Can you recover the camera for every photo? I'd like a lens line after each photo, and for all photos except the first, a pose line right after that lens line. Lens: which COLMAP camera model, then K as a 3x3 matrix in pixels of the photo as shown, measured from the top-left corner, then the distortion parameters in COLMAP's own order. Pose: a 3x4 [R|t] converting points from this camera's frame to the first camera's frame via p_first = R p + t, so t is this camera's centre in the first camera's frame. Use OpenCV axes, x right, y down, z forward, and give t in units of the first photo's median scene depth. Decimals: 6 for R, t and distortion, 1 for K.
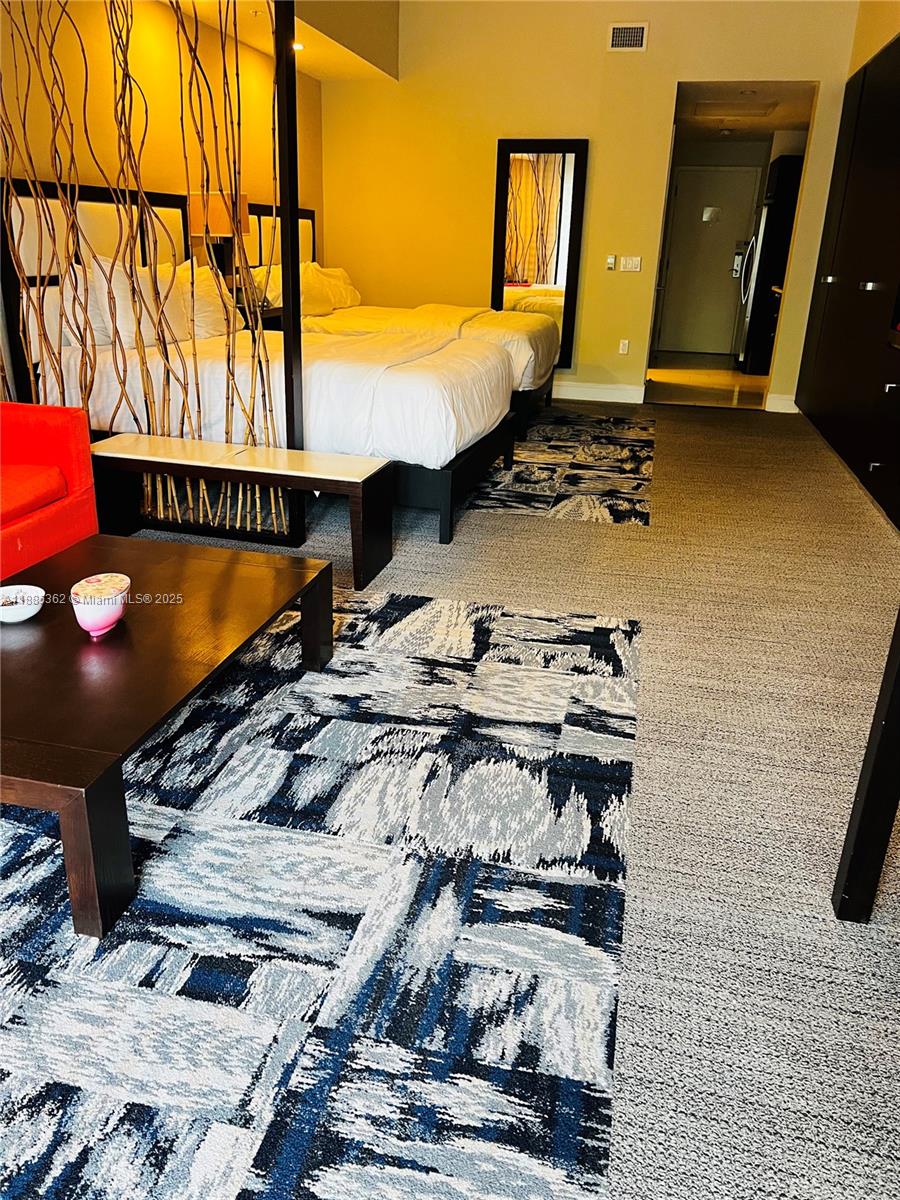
lens RADIAL K [[891.7, 0, 438.6], [0, 891.7, 593.8], [0, 0, 1]] dist [0.058114, -0.070124]
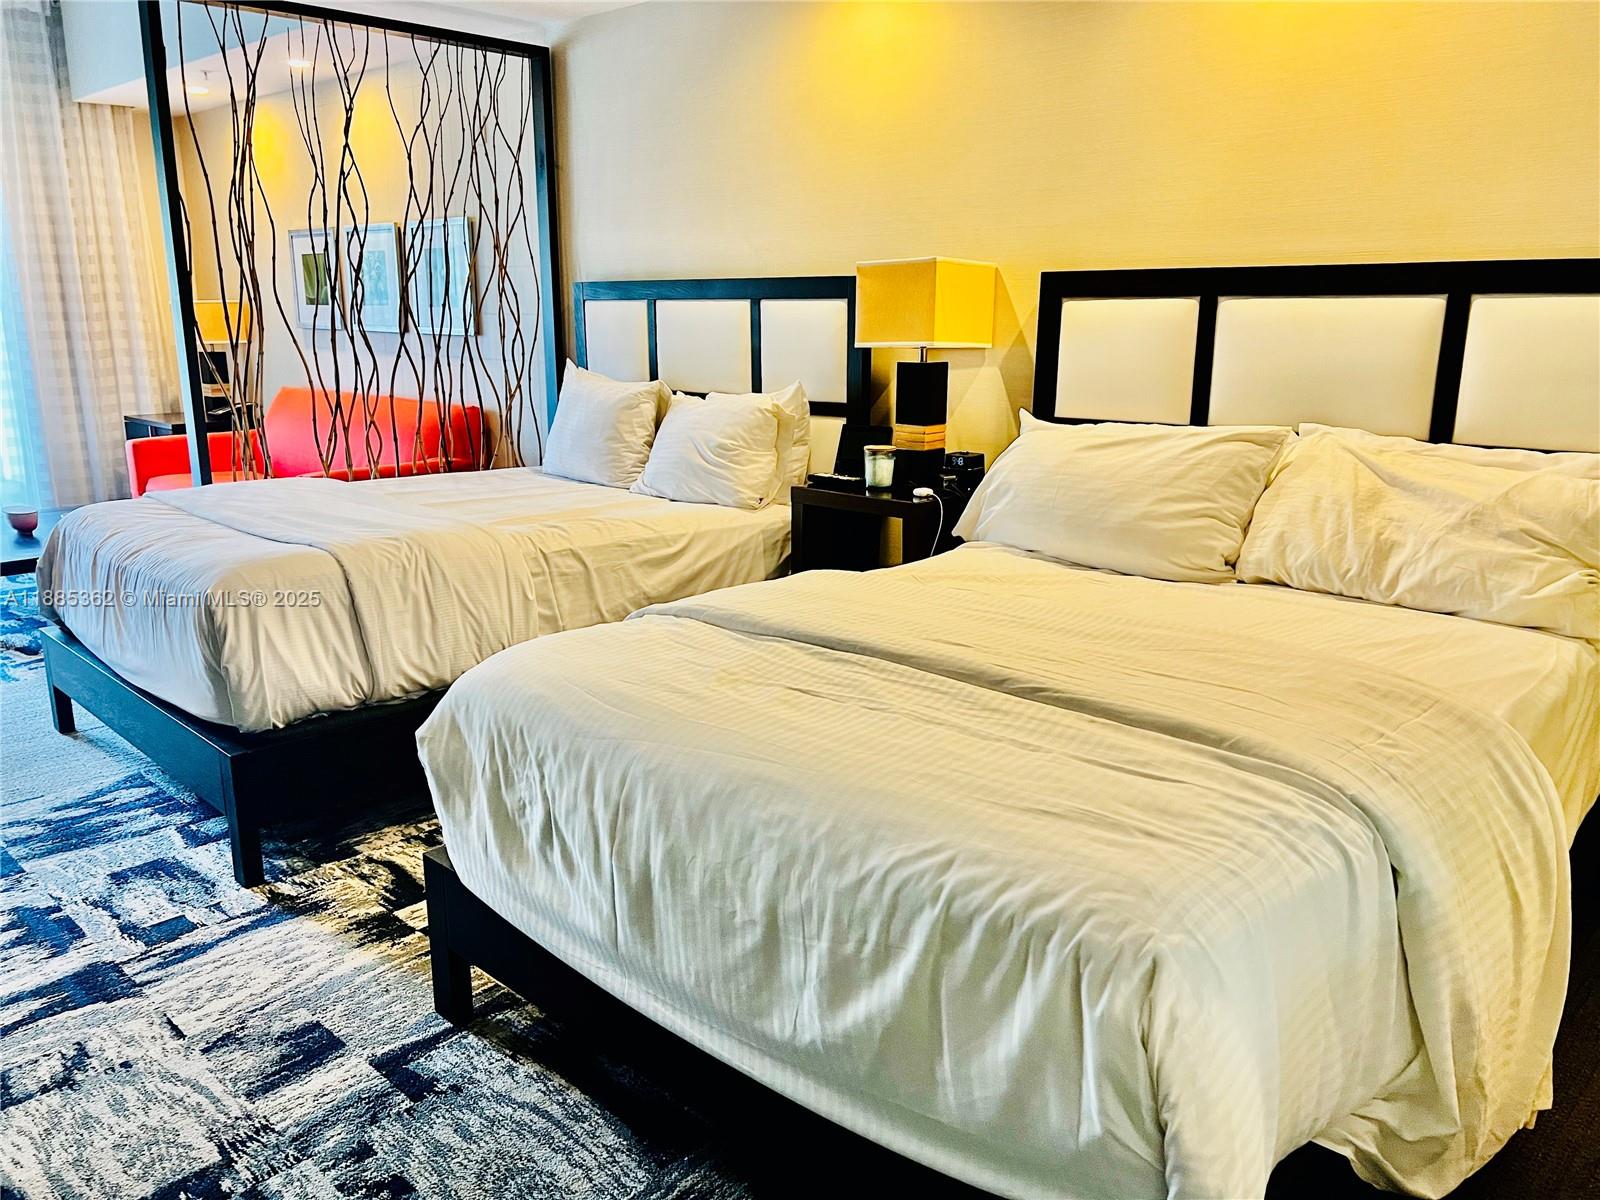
lens RADIAL K [[1189.0, 0, 804.9], [0, 1189.0, 615.0], [0, 0, 1]] dist [0.058114, -0.070124]
pose [[-0.495729, 0.179877, -0.849645, 0.647592], [-0.338437, 0.860965, 0.379736, -0.882366], [0.799821, 0.475797, -0.365928, 2.230831]]
